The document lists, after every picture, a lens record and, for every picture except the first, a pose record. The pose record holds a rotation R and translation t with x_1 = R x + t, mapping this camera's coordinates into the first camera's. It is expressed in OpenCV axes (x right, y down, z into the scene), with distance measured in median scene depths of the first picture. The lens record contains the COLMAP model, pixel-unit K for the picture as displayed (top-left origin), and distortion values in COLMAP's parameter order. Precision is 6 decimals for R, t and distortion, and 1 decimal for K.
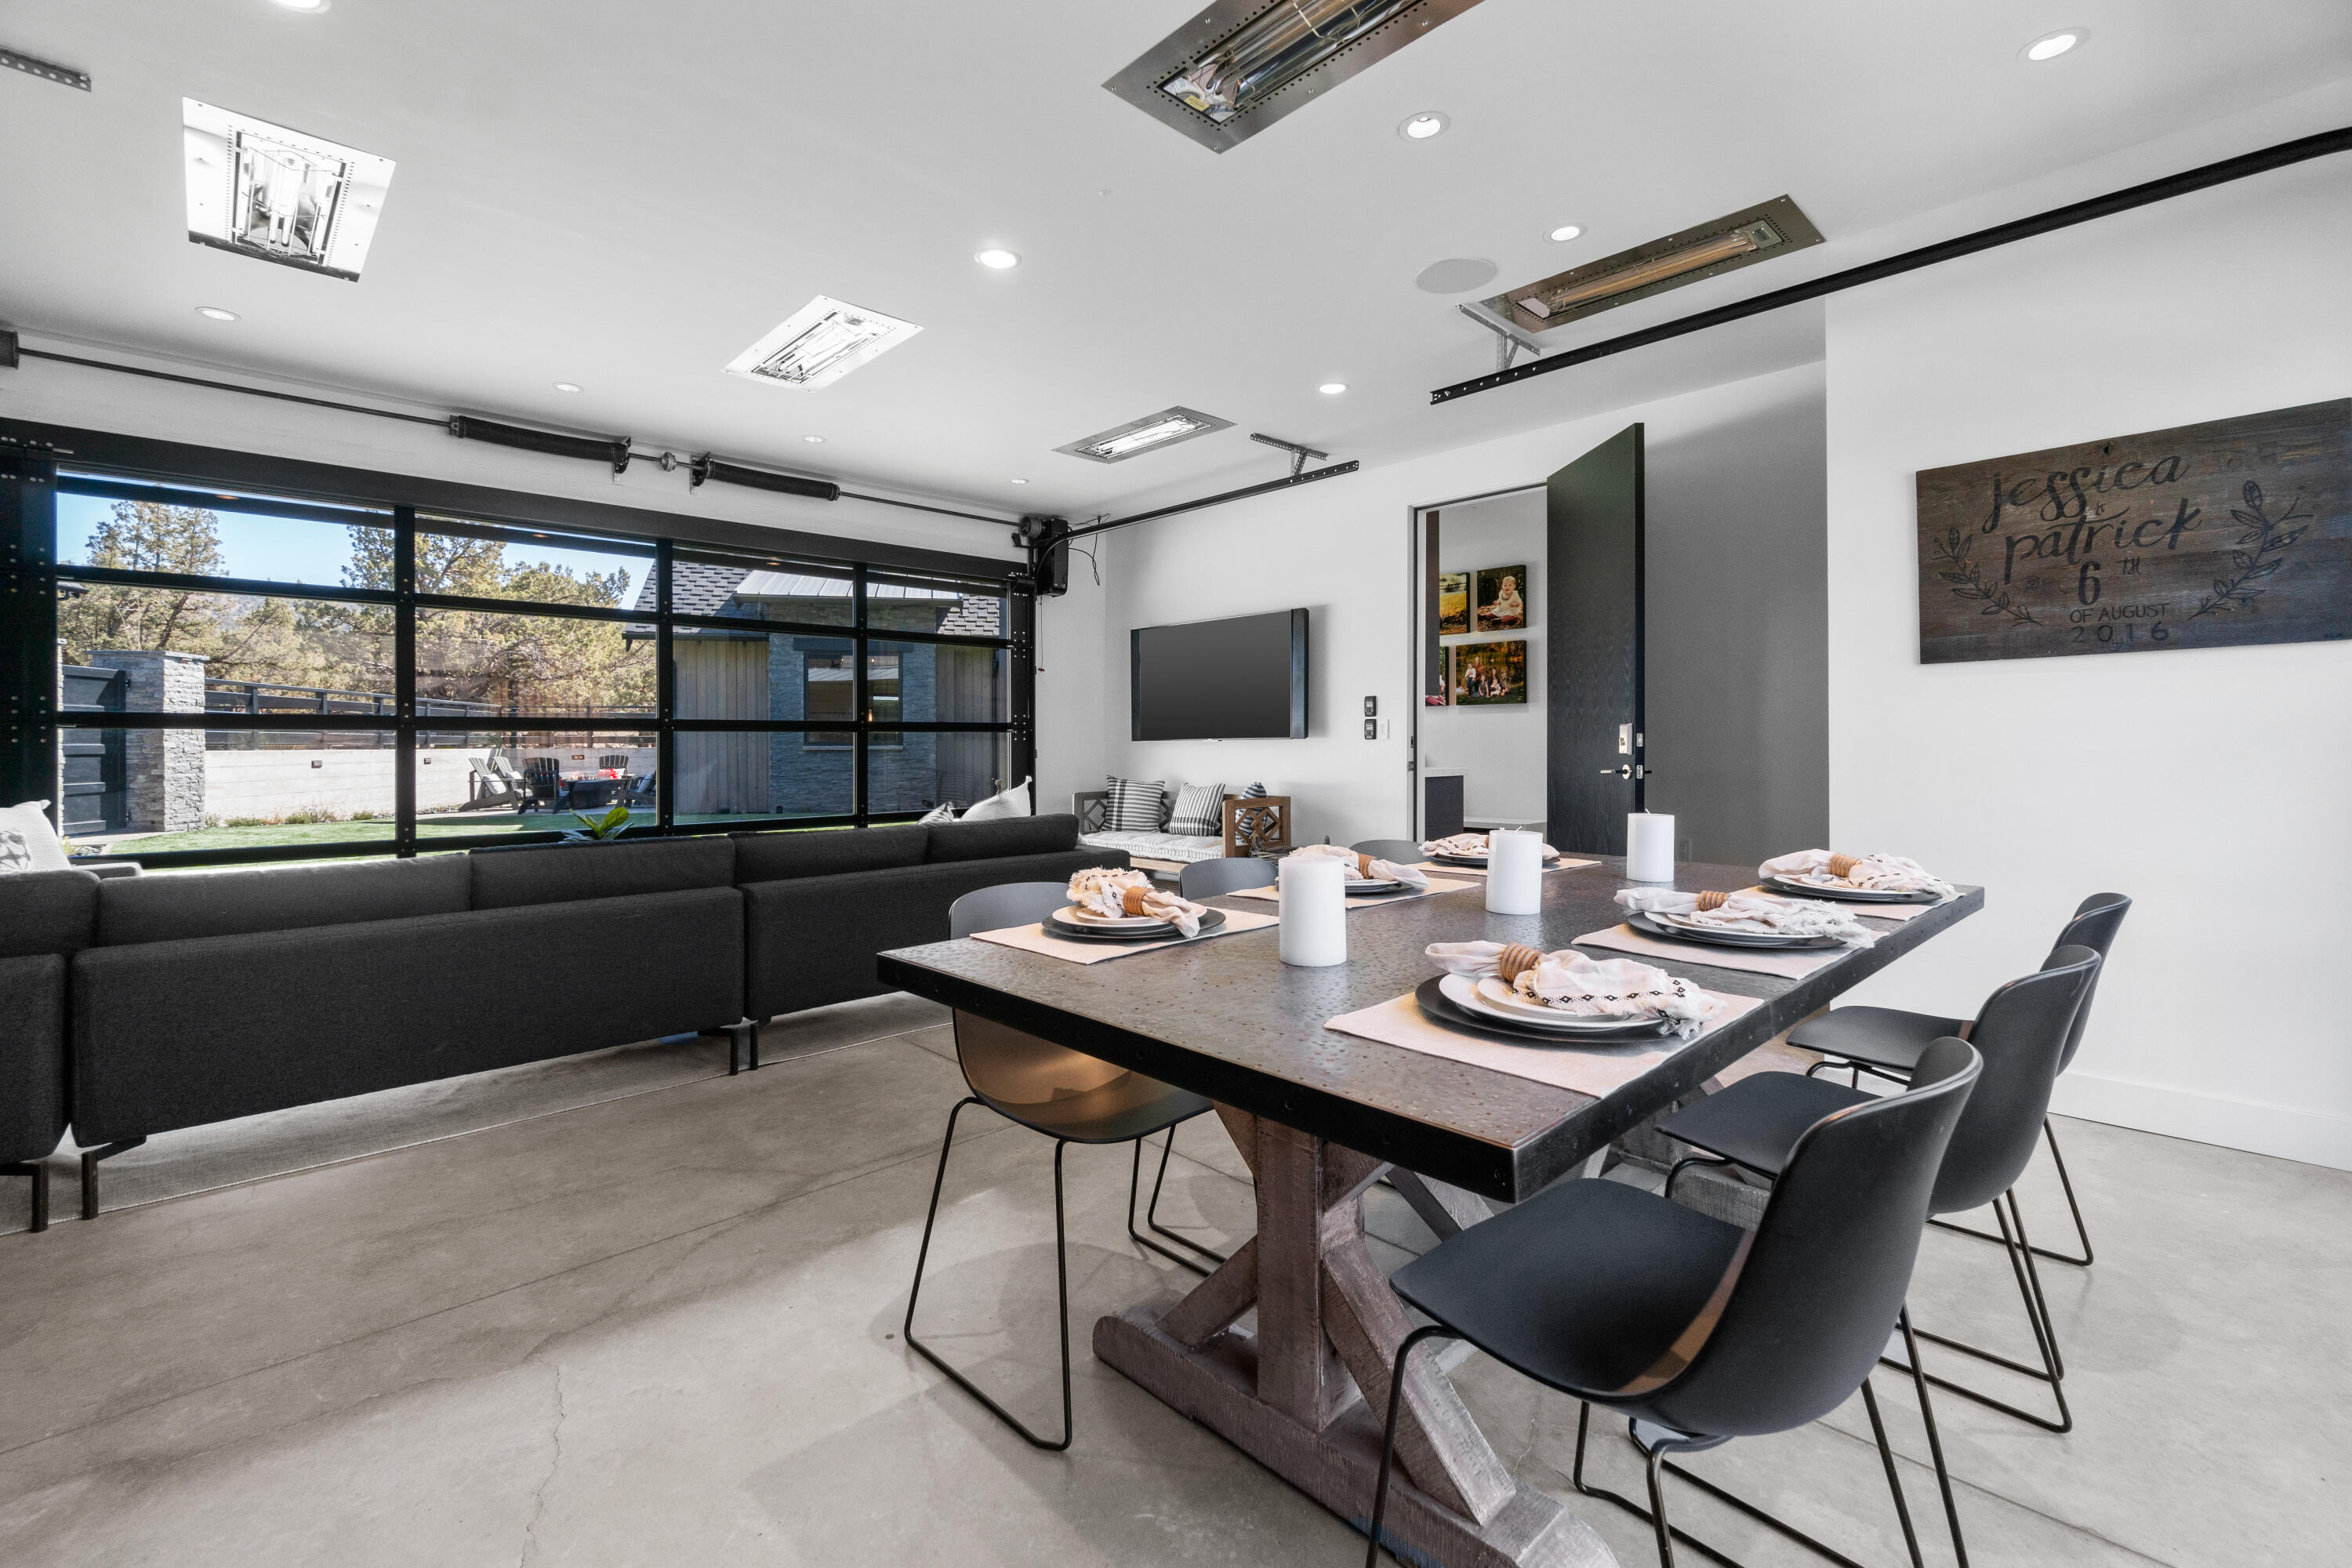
lens RADIAL K [[1021.6, 0, 1195.4], [0, 1021.6, 746.3], [0, 0, 1]] dist [-0.001385, -0.000072]
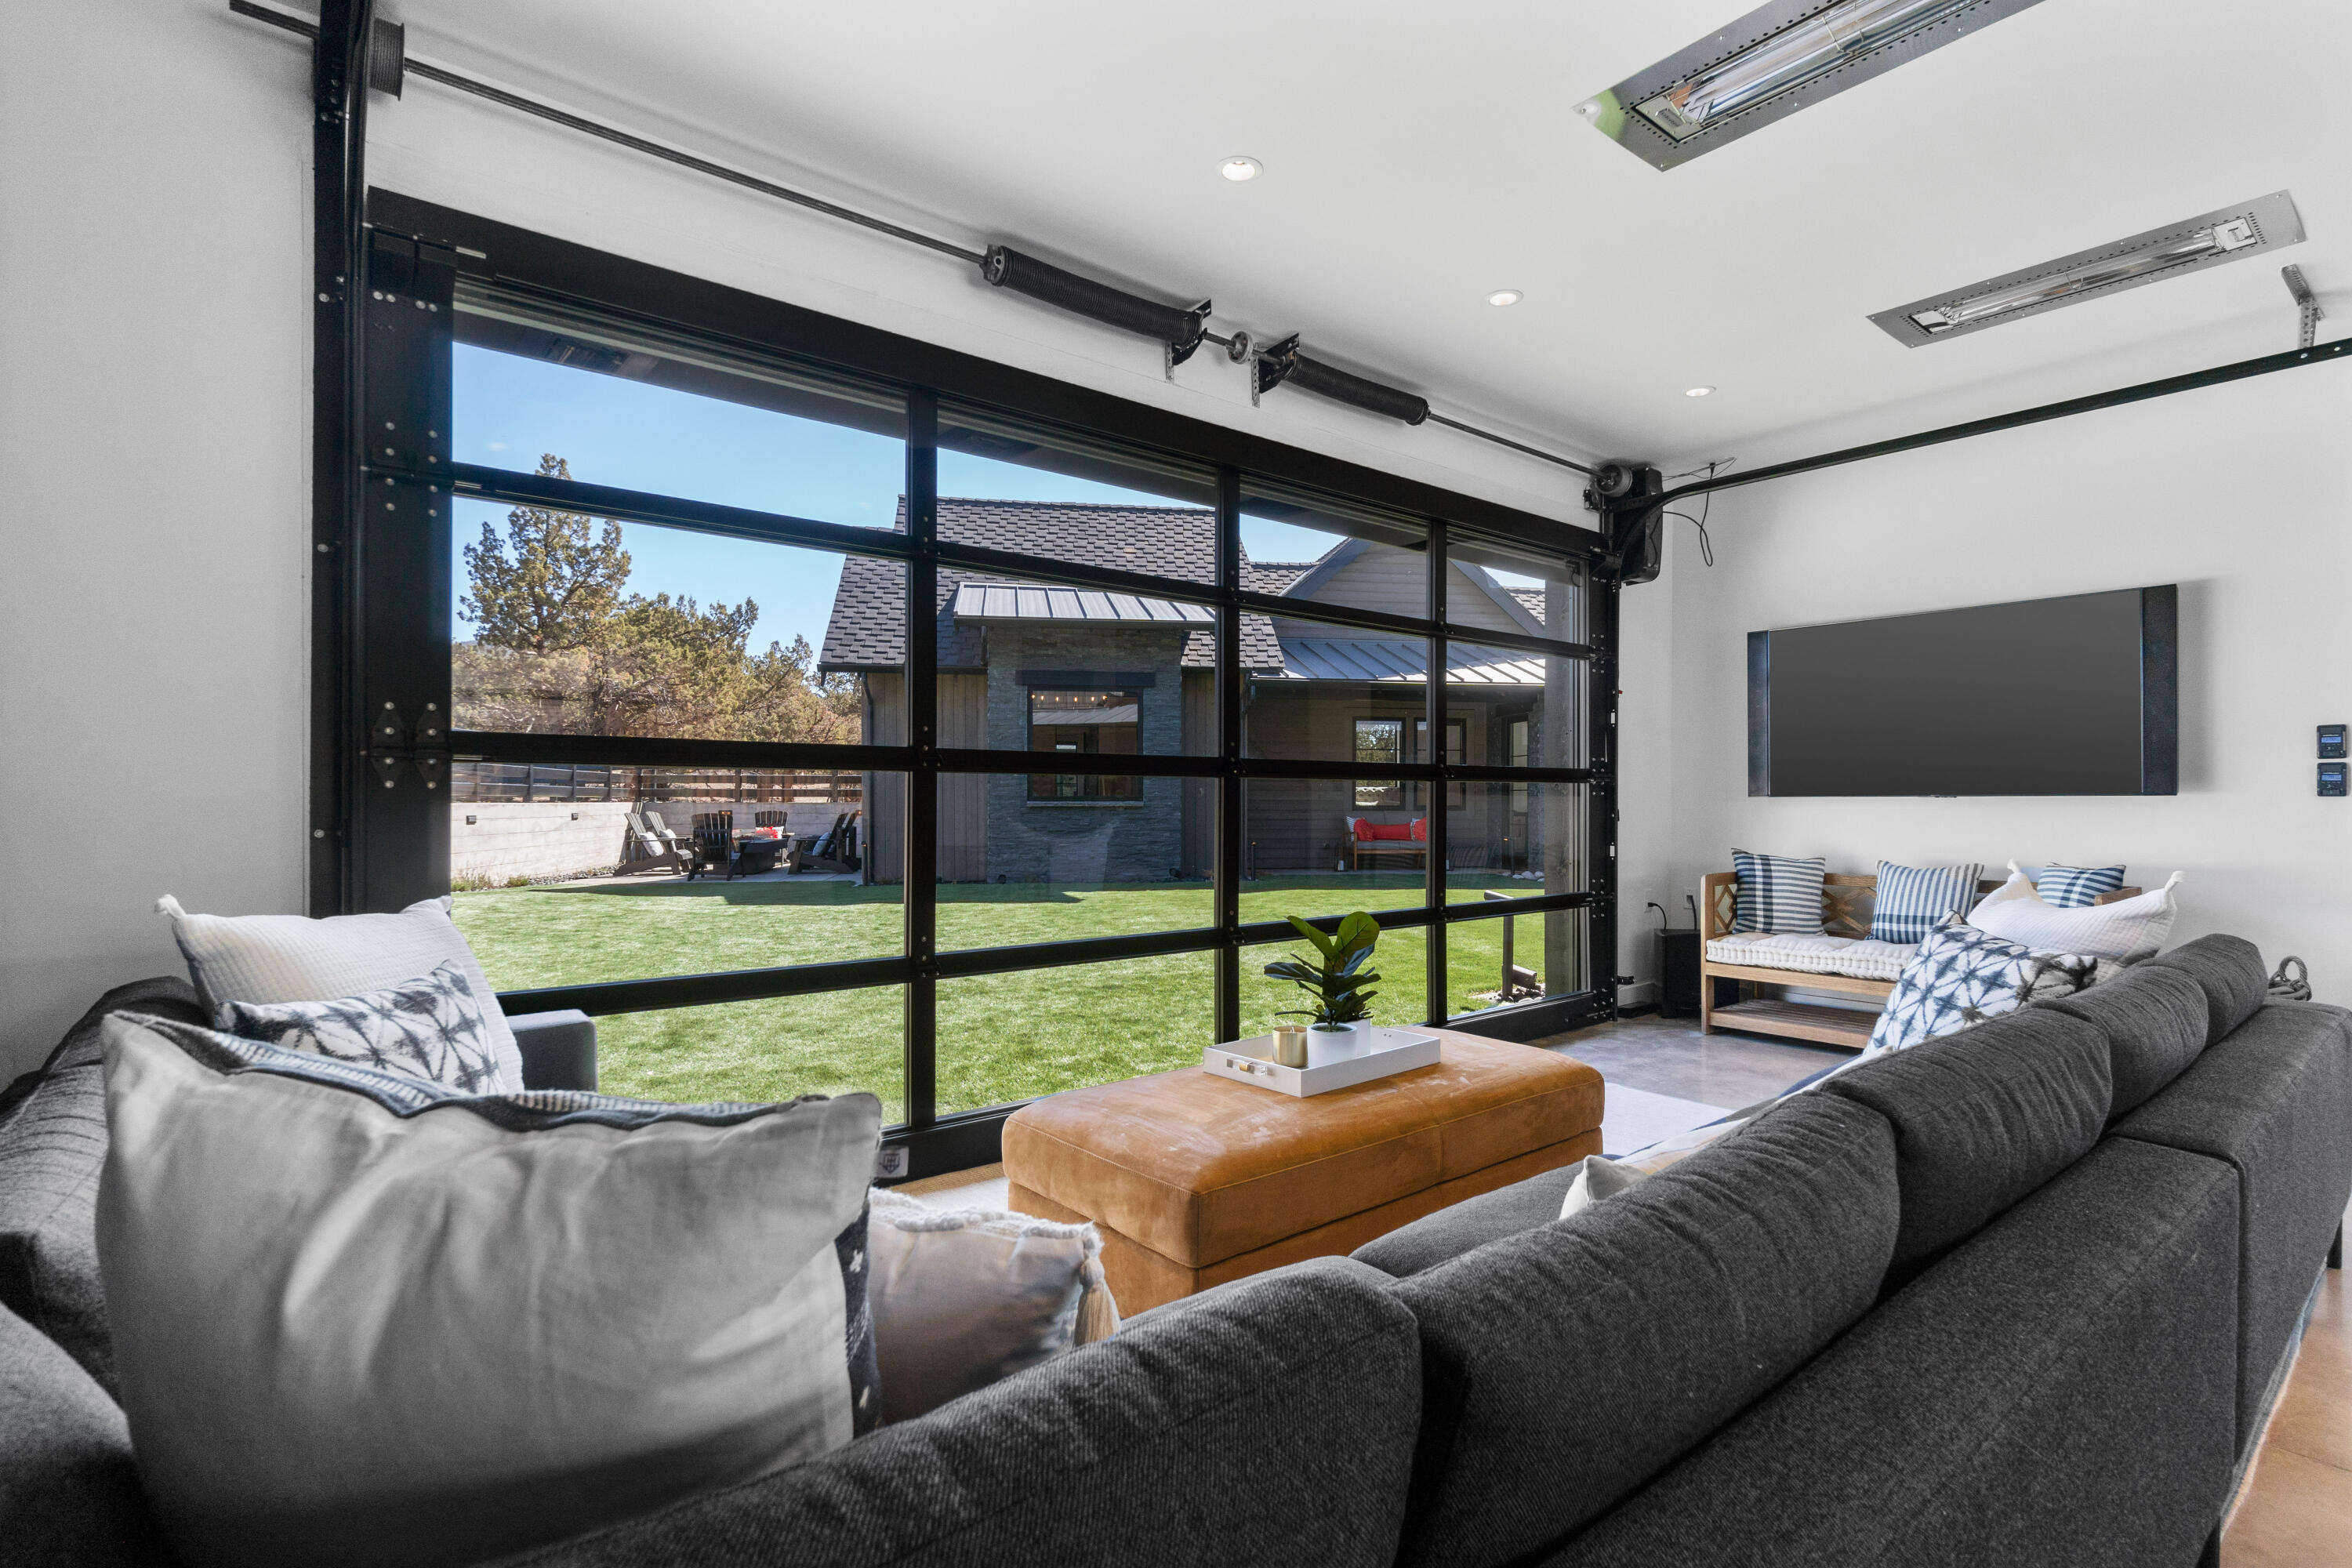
lens RADIAL K [[1092.5, 0, 1163.1], [0, 1092.5, 795.1], [0, 0, 1]] dist [0.003800, 0.002800]
pose [[0.997064, 0.005399, -0.076389, -0.396175], [-0.005957, 0.999957, -0.007076, 0.000741], [0.076347, 0.007510, 0.997053, 0.254384]]
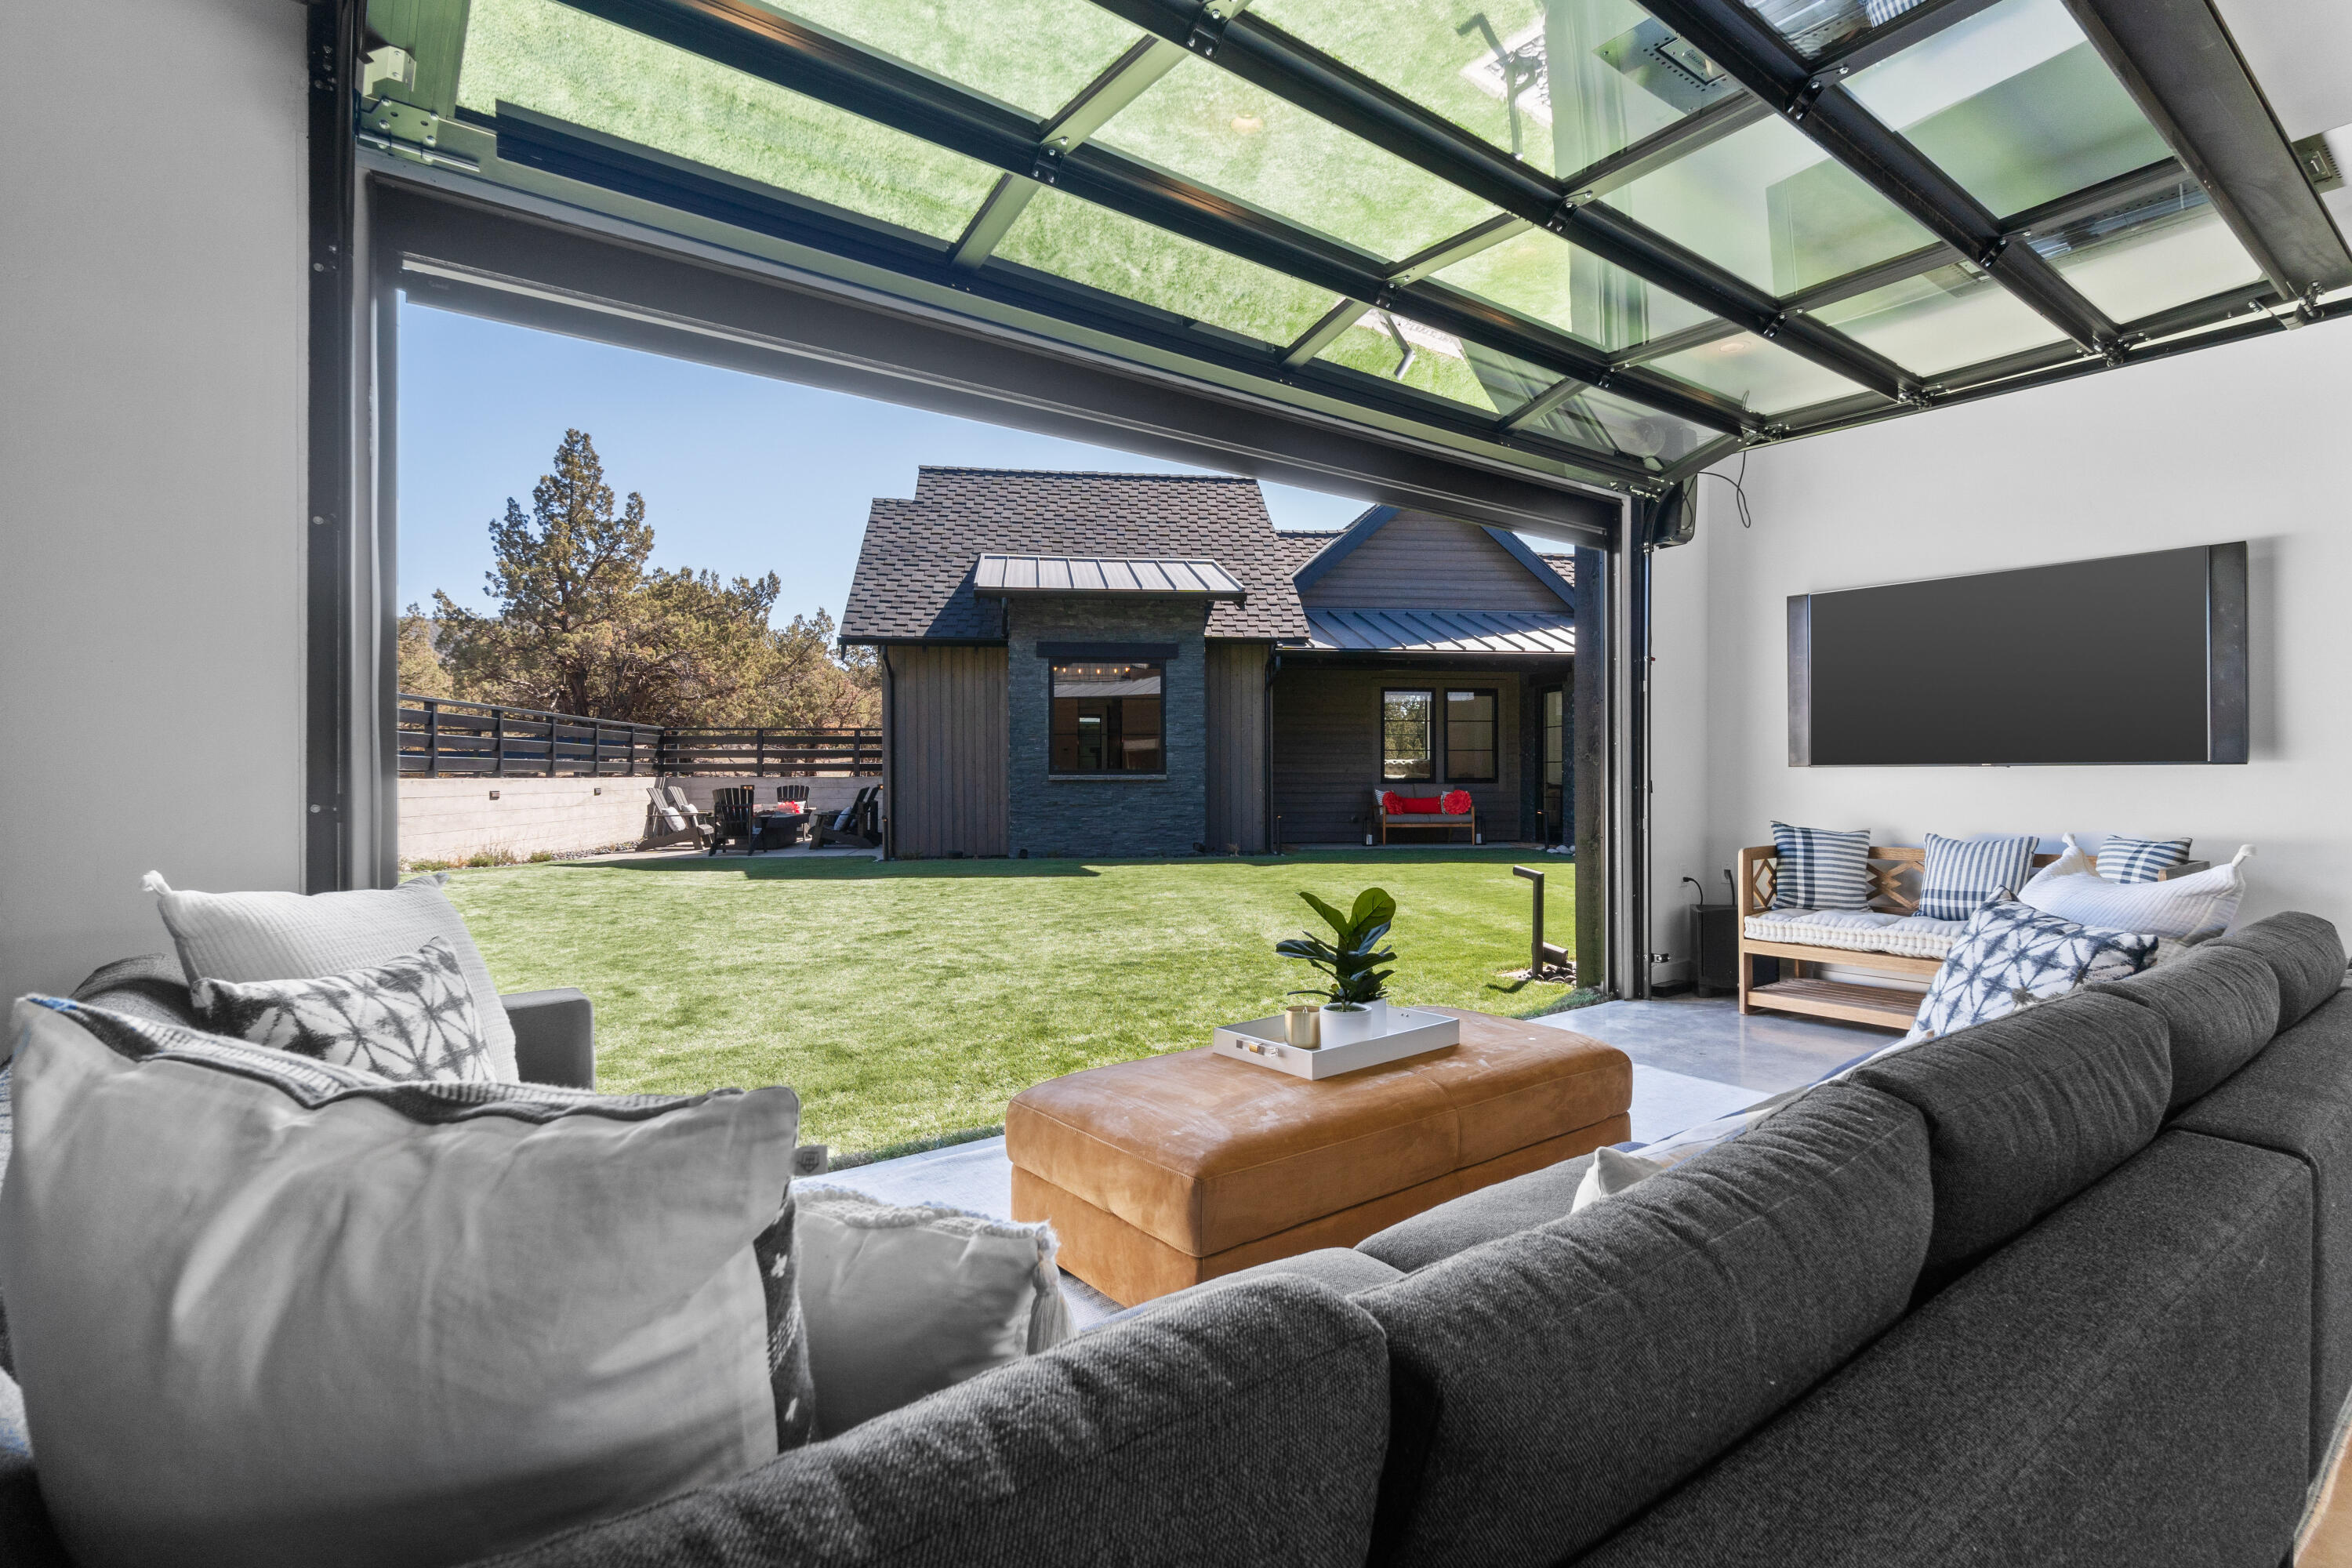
lens RADIAL K [[1092.5, 0, 1177.5], [0, 1092.5, 769.1], [0, 0, 1]] dist [0.003800, 0.002800]
pose [[0.994332, 0.002130, -0.106296, -0.362143], [-0.002875, 0.999972, -0.006857, 0.001604], [0.106279, 0.007124, 0.994311, 0.288022]]
